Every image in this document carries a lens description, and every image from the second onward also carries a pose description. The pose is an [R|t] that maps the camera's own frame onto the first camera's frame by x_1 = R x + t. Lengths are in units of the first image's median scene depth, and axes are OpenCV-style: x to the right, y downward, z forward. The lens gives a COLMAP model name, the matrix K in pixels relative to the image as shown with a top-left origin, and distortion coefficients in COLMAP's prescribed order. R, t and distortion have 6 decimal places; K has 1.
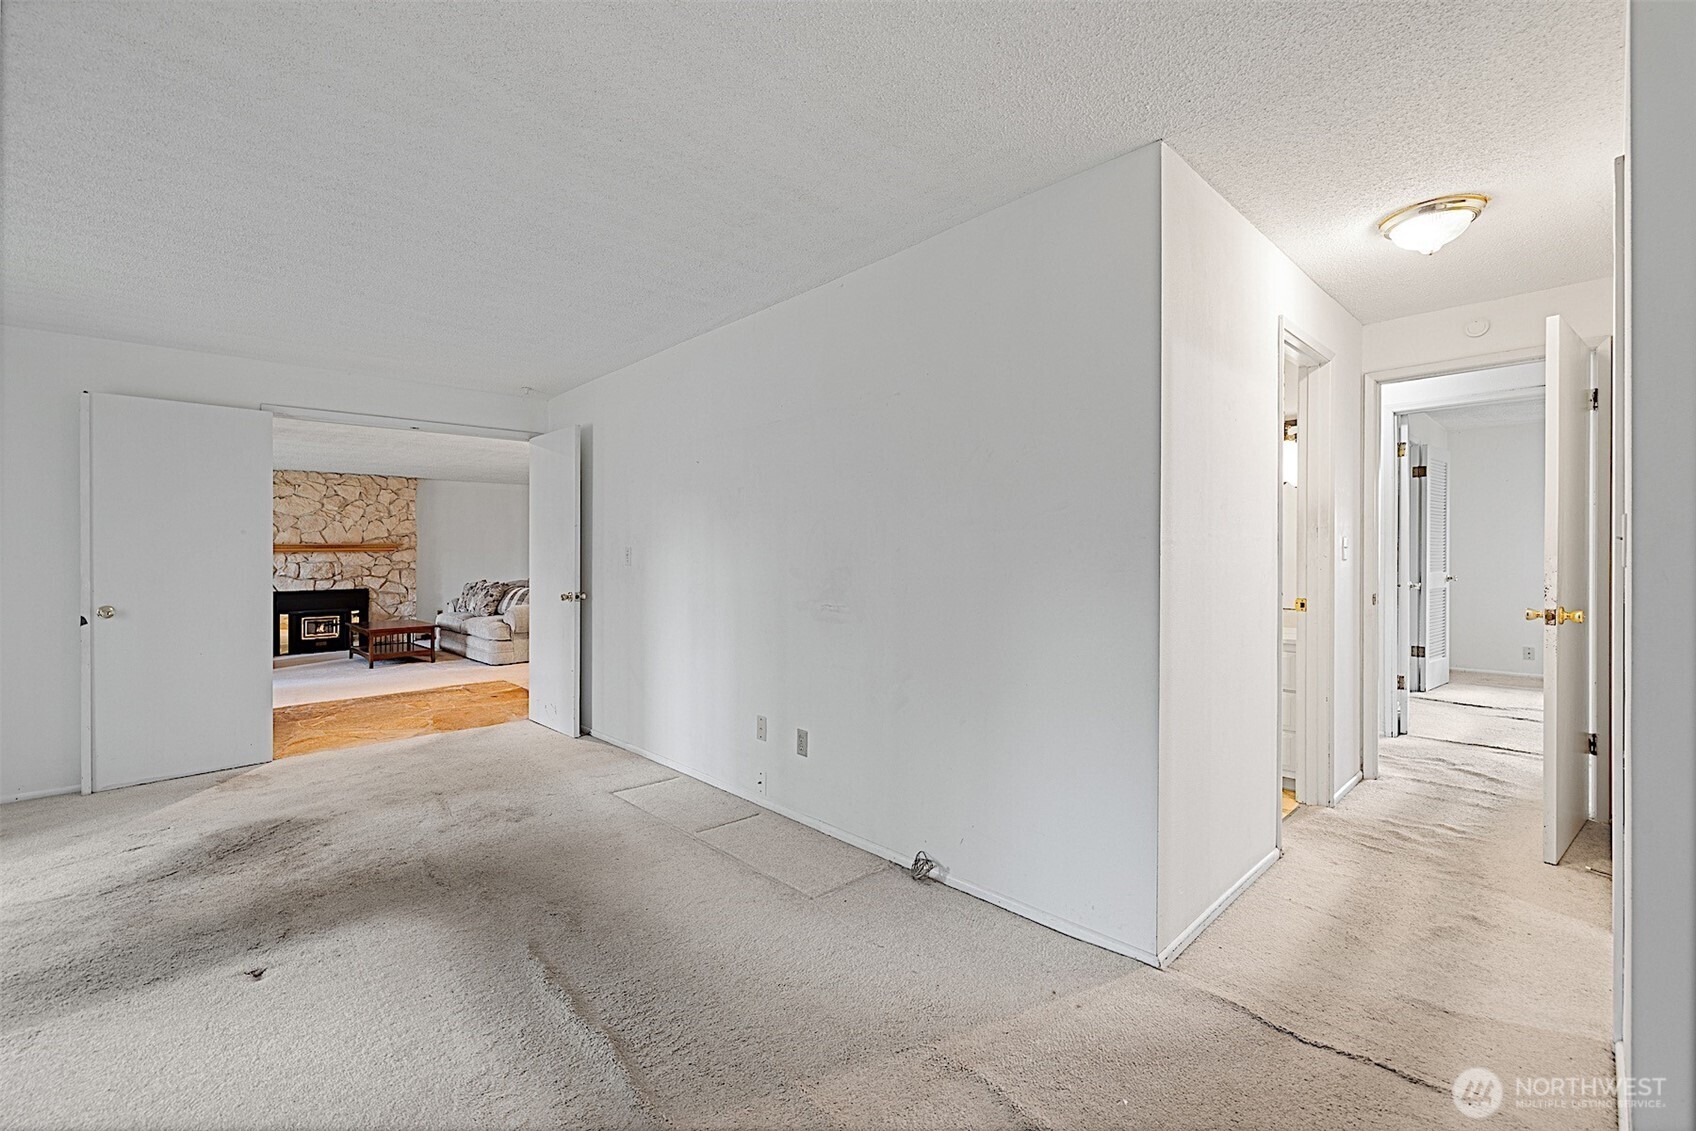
lens RADIAL K [[712.0, 0, 829.5], [0, 712.0, 543.1], [0, 0, 1]] dist [-0.002057, -0.000495]
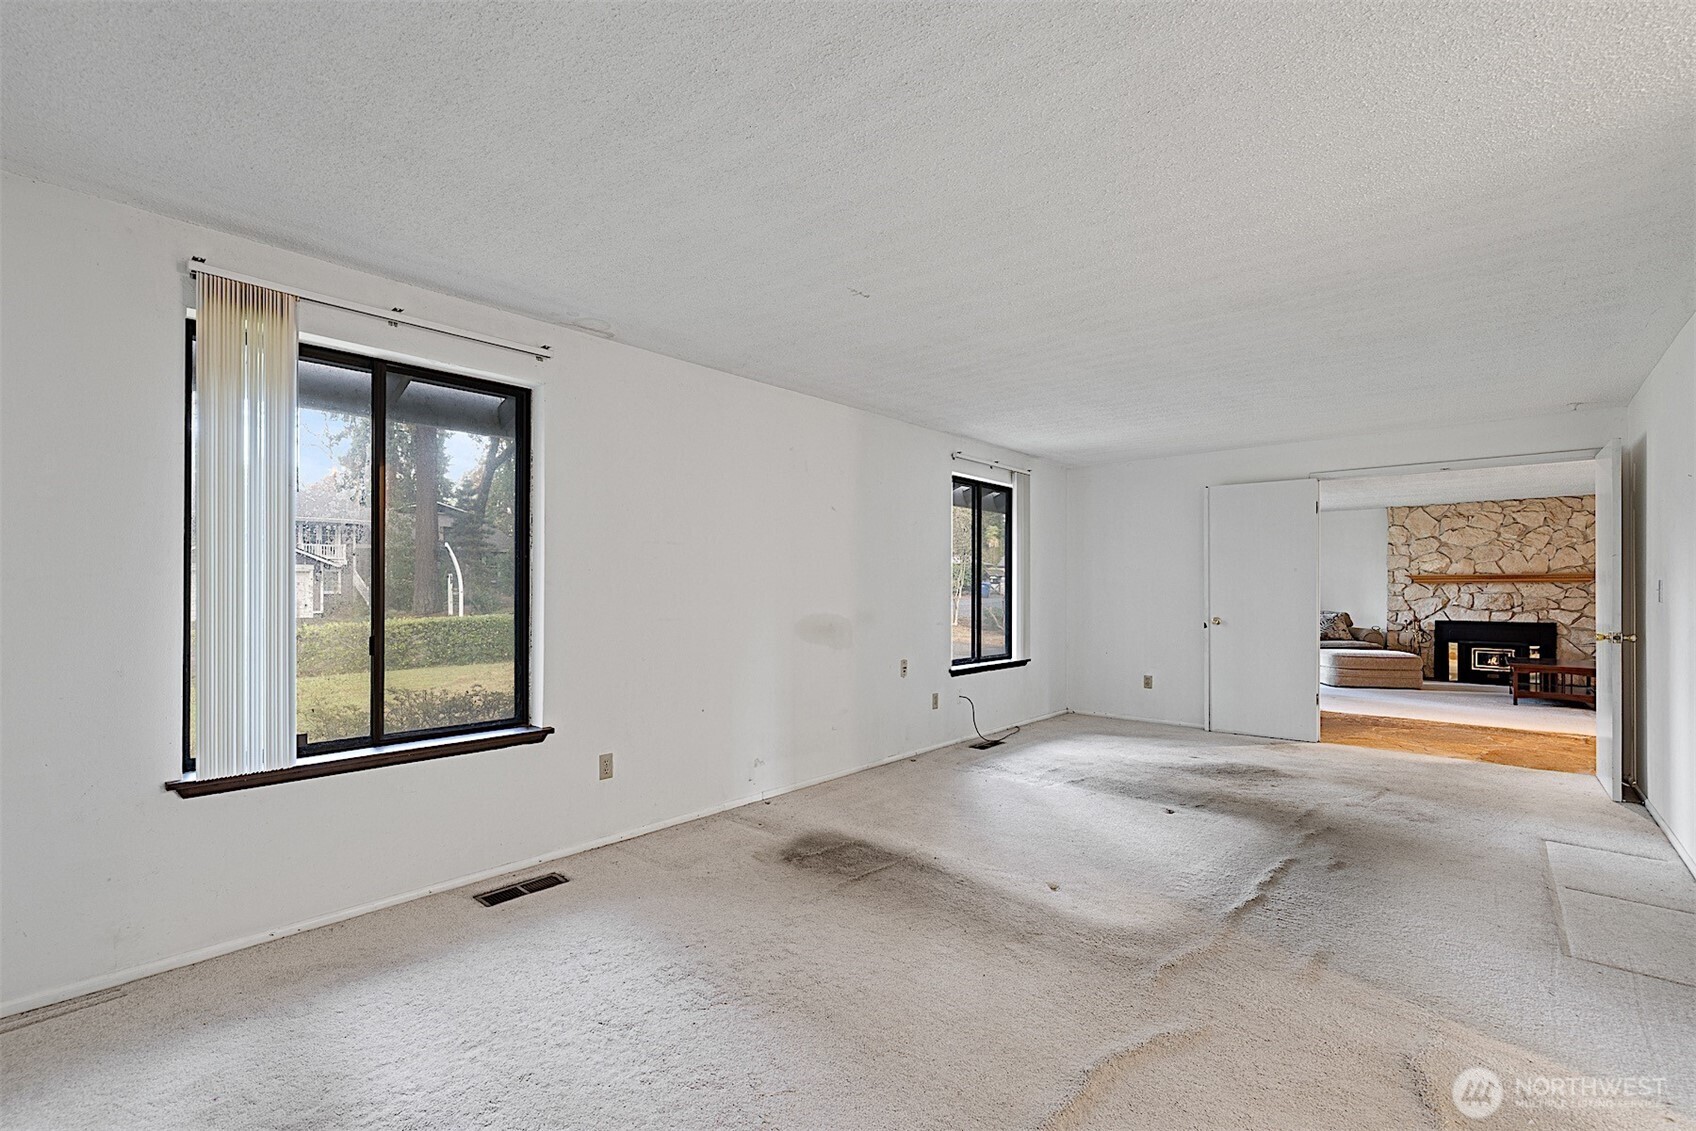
lens RADIAL K [[739.4, 0, 804.7], [0, 739.4, 585.9], [0, 0, 1]] dist [-0.000027, 0.000091]
pose [[0.073053, 0.007821, -0.997297, 0.226819], [0.012859, 0.999879, 0.008783, -0.004041], [0.997245, -0.013466, 0.072944, -0.020817]]
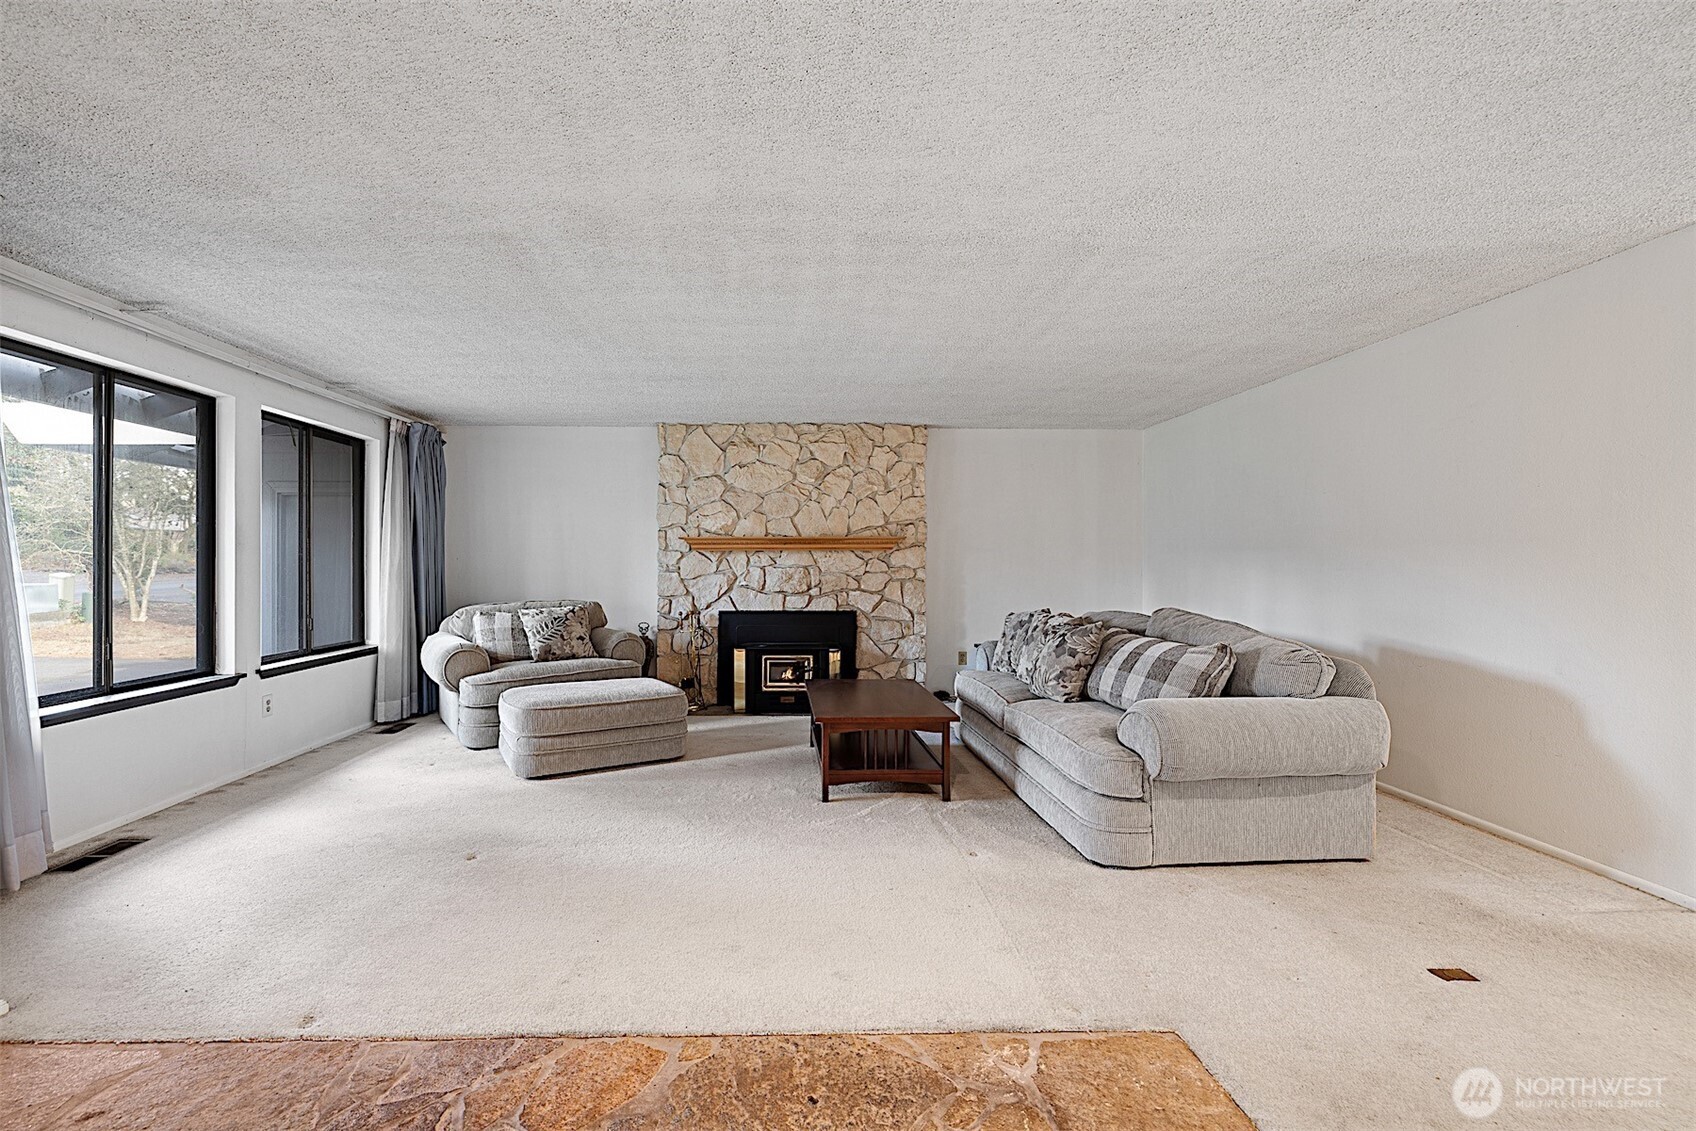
lens RADIAL K [[726.4, 0, 798.1], [0, 726.4, 564.8], [0, 0, 1]] dist [0.001033, 0.000129]
pose [[0.747904, 0.012846, -0.663682, -0.284477], [0.000657, 0.999798, 0.020093, 0.012487], [0.663806, -0.015464, 0.747745, 0.522836]]
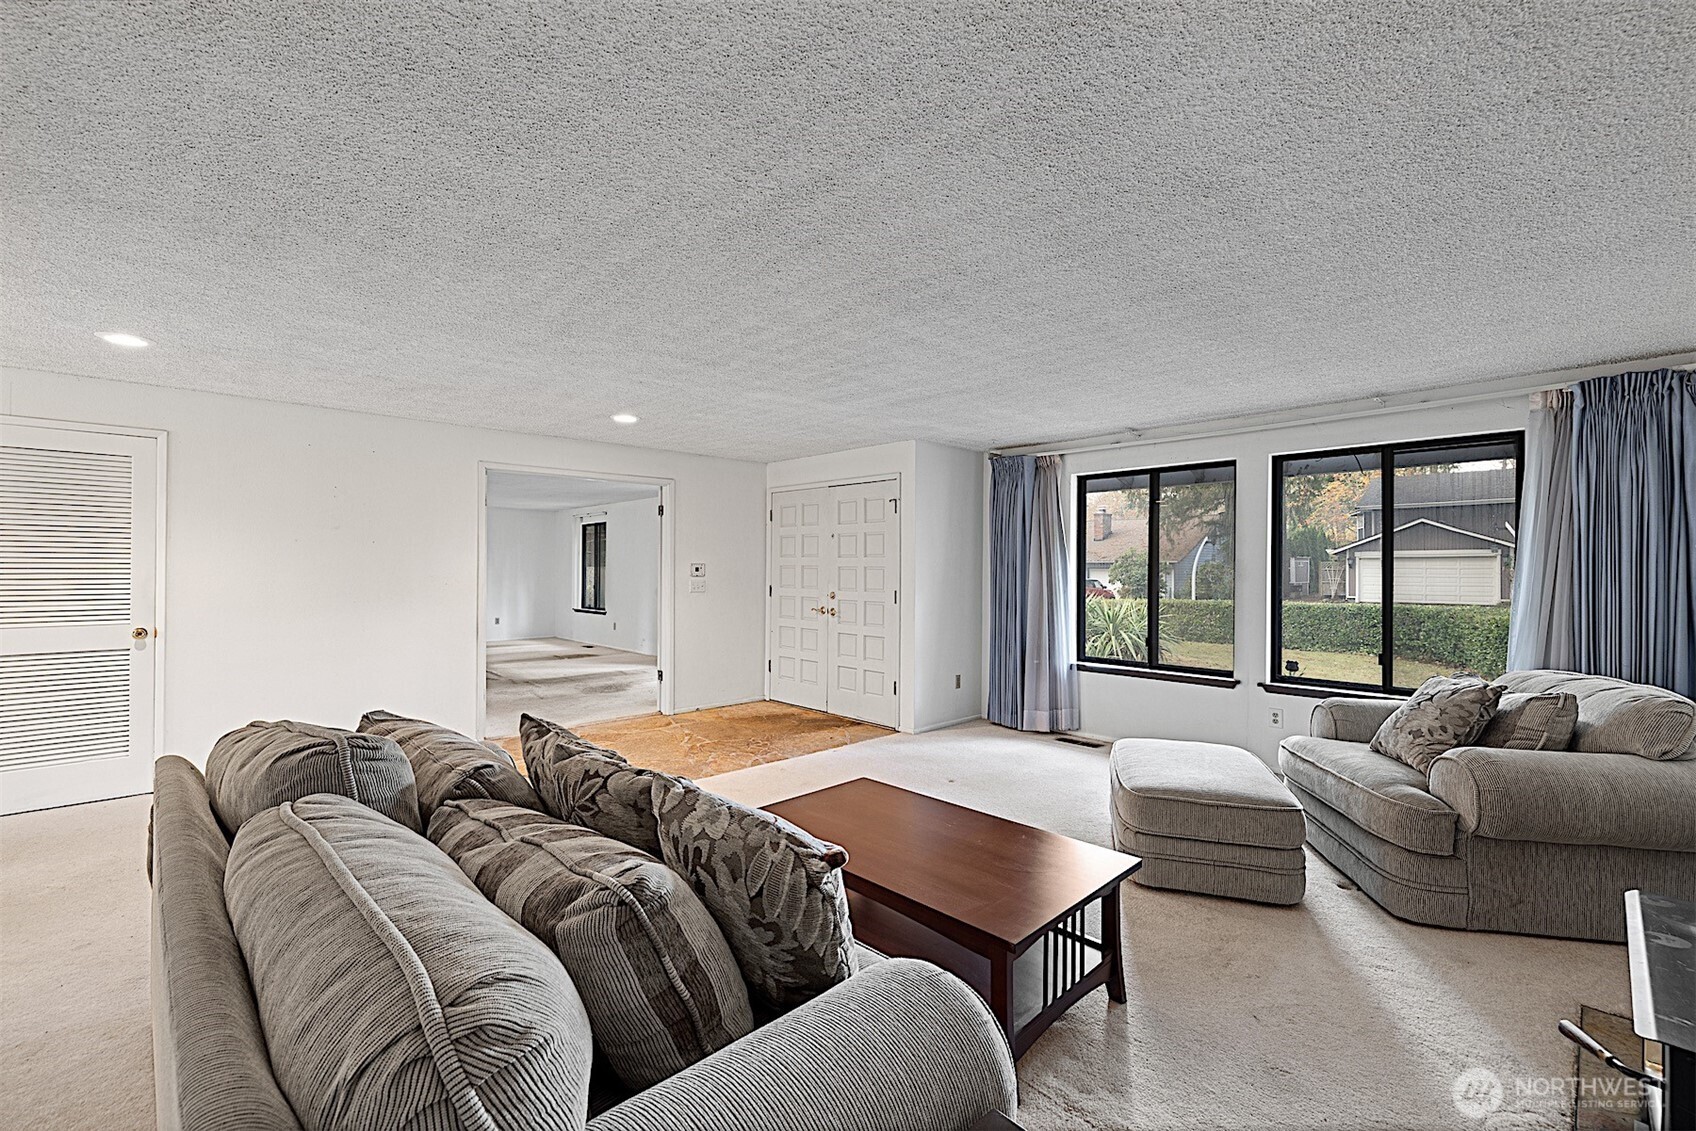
lens RADIAL K [[715.0, 0, 827.7], [0, 715.0, 561.8], [0, 0, 1]] dist [0.000618, 0.000402]
pose [[-0.999942, 0.006172, -0.008777, -0.507303], [0.006414, 0.999592, -0.027847, 0.011161], [0.008601, -0.027901, -0.999574, 1.130917]]
